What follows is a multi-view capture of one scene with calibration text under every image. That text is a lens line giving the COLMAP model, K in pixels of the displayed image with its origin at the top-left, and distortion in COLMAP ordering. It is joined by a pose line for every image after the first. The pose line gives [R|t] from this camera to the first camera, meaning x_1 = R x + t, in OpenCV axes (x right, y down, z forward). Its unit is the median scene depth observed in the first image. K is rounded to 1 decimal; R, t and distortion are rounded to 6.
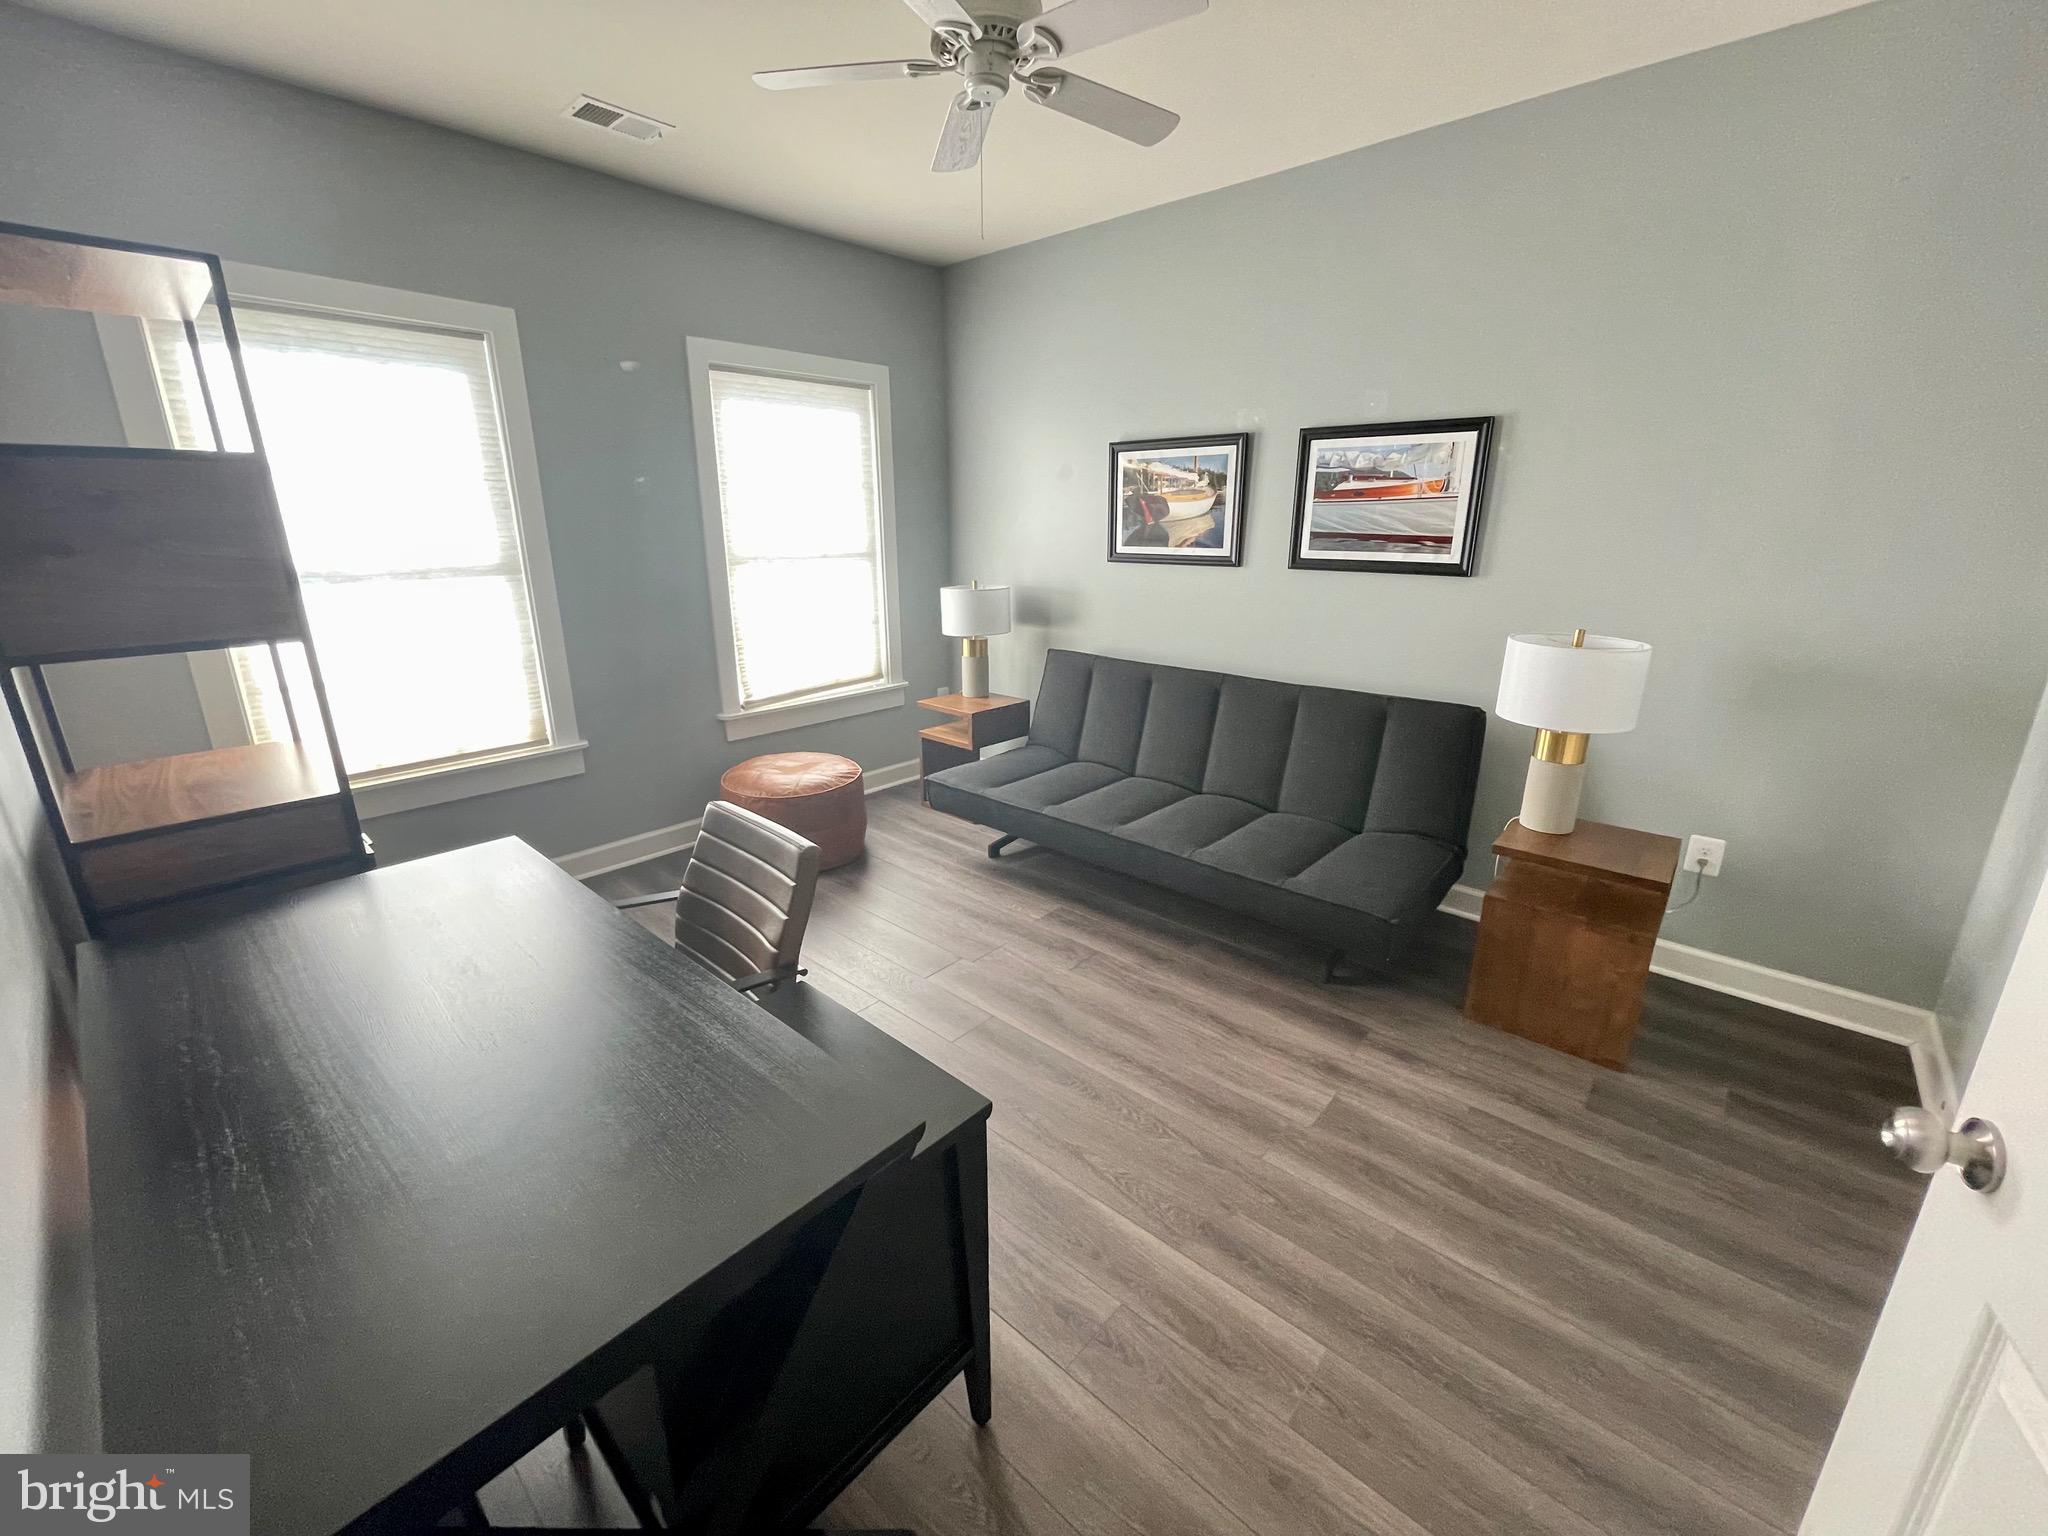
lens RADIAL K [[833.7, 0, 1025.9], [0, 833.7, 766.0], [0, 0, 1]] dist [-0.006499, 0.001671]
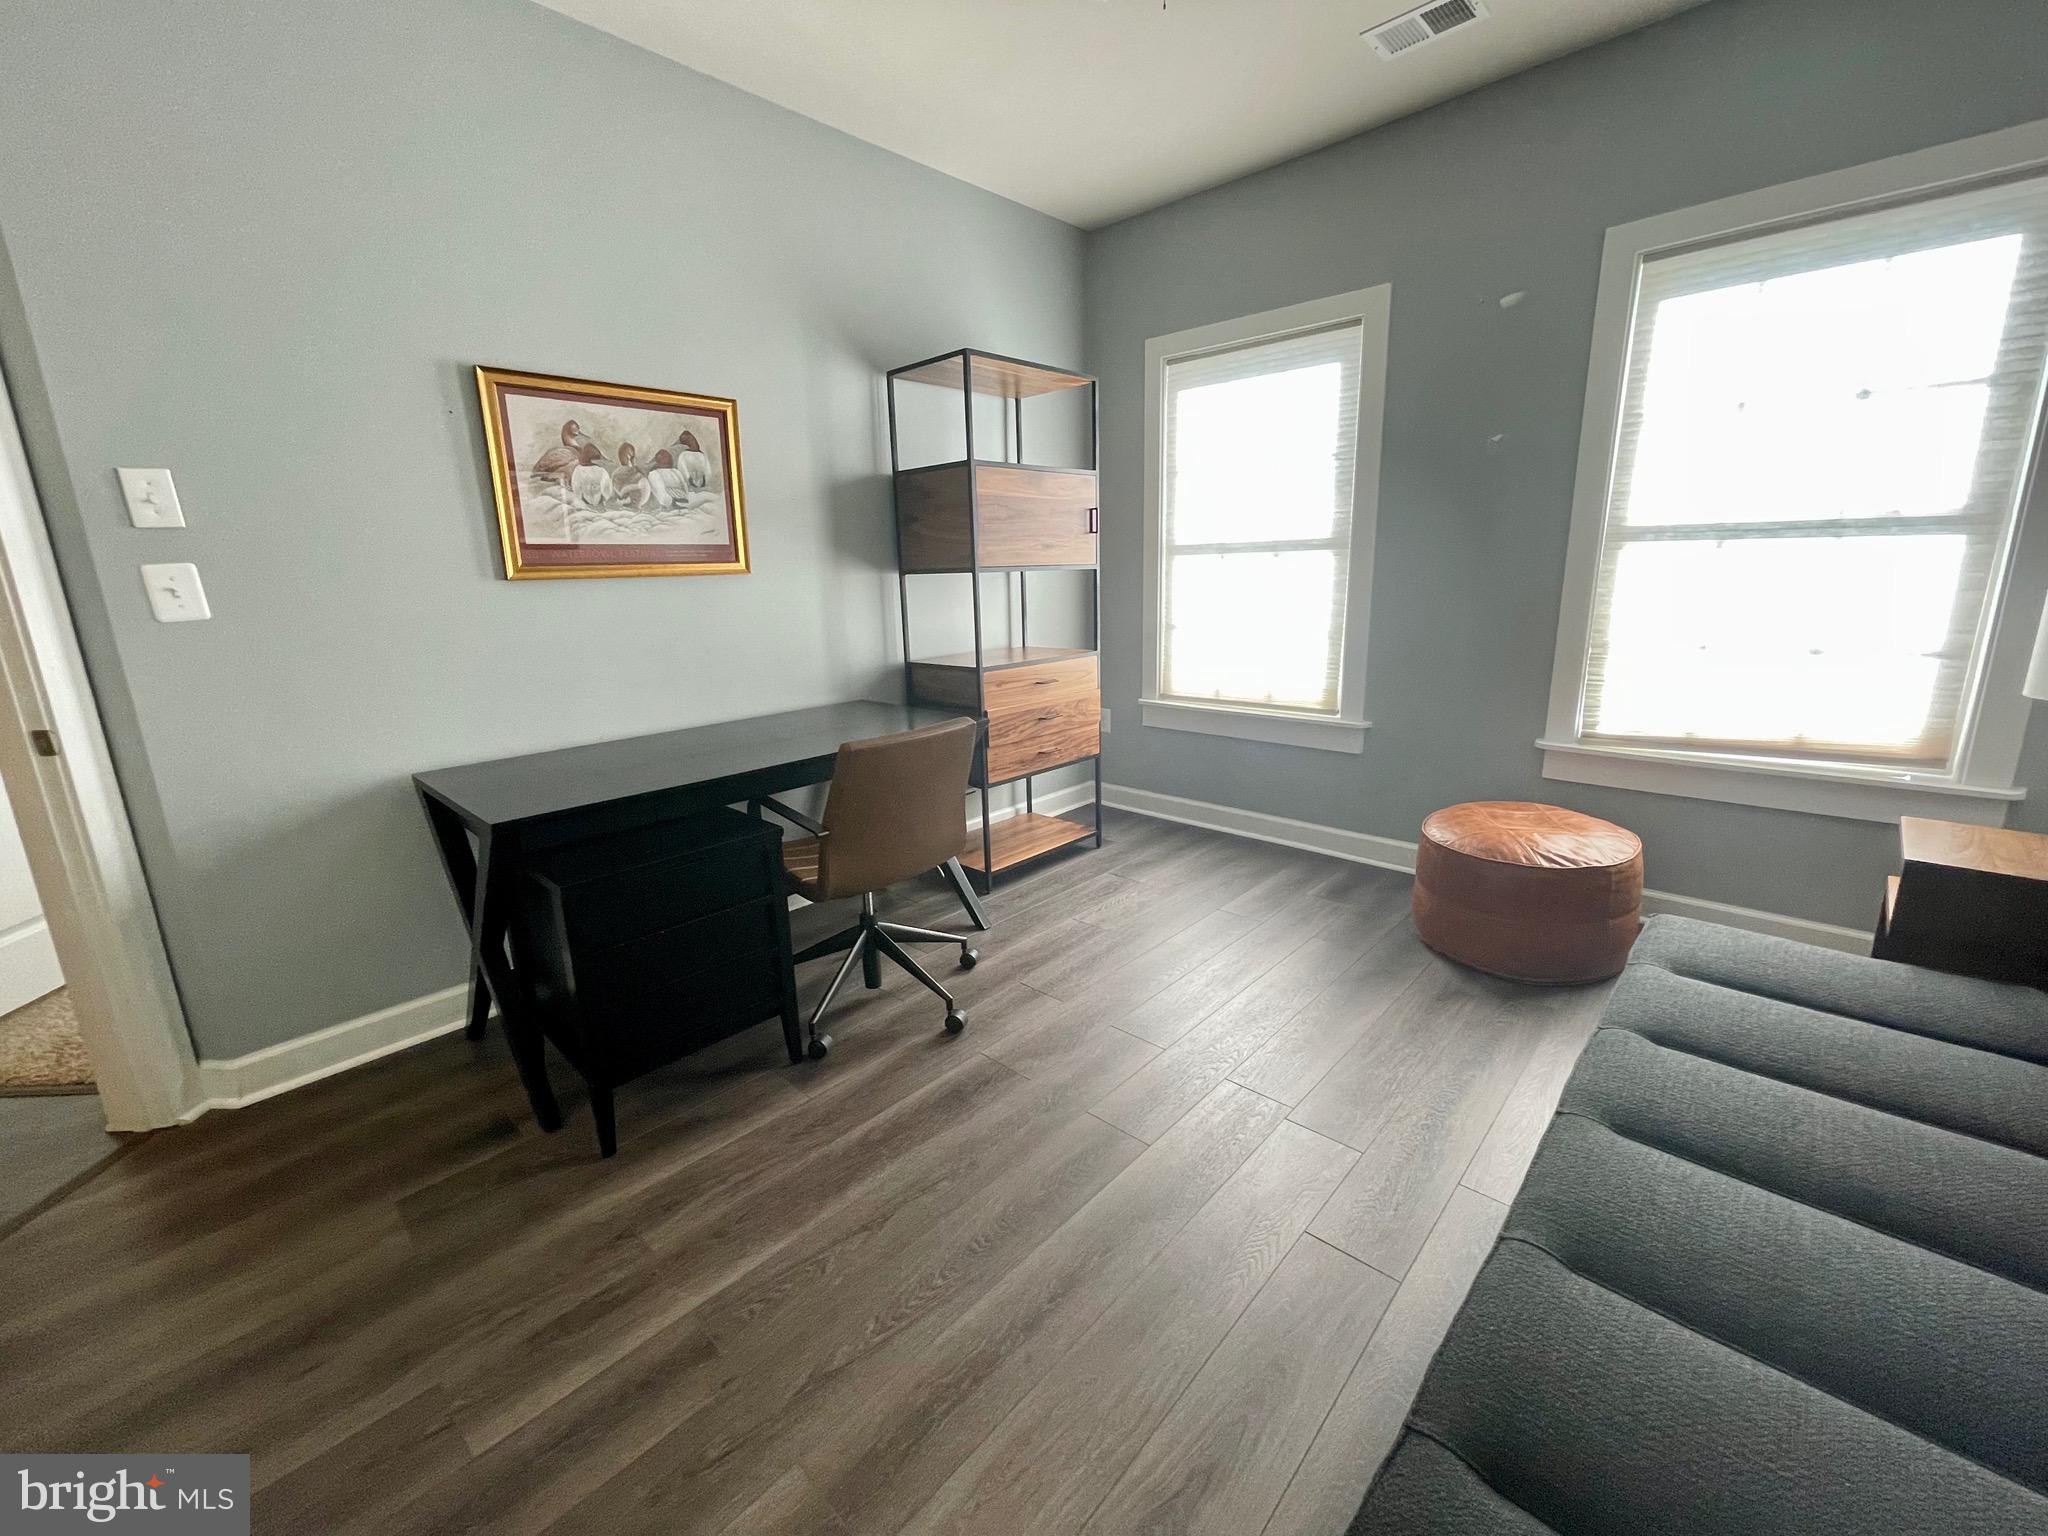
lens RADIAL K [[833.7, 0, 1026.9], [0, 833.7, 764.8], [0, 0, 1]] dist [-0.006499, 0.001671]
pose [[-0.032160, 0.236246, -0.971161, 0.460776], [-0.259238, 0.936439, 0.236384, -0.115850], [0.965278, 0.259364, 0.031128, 0.628795]]
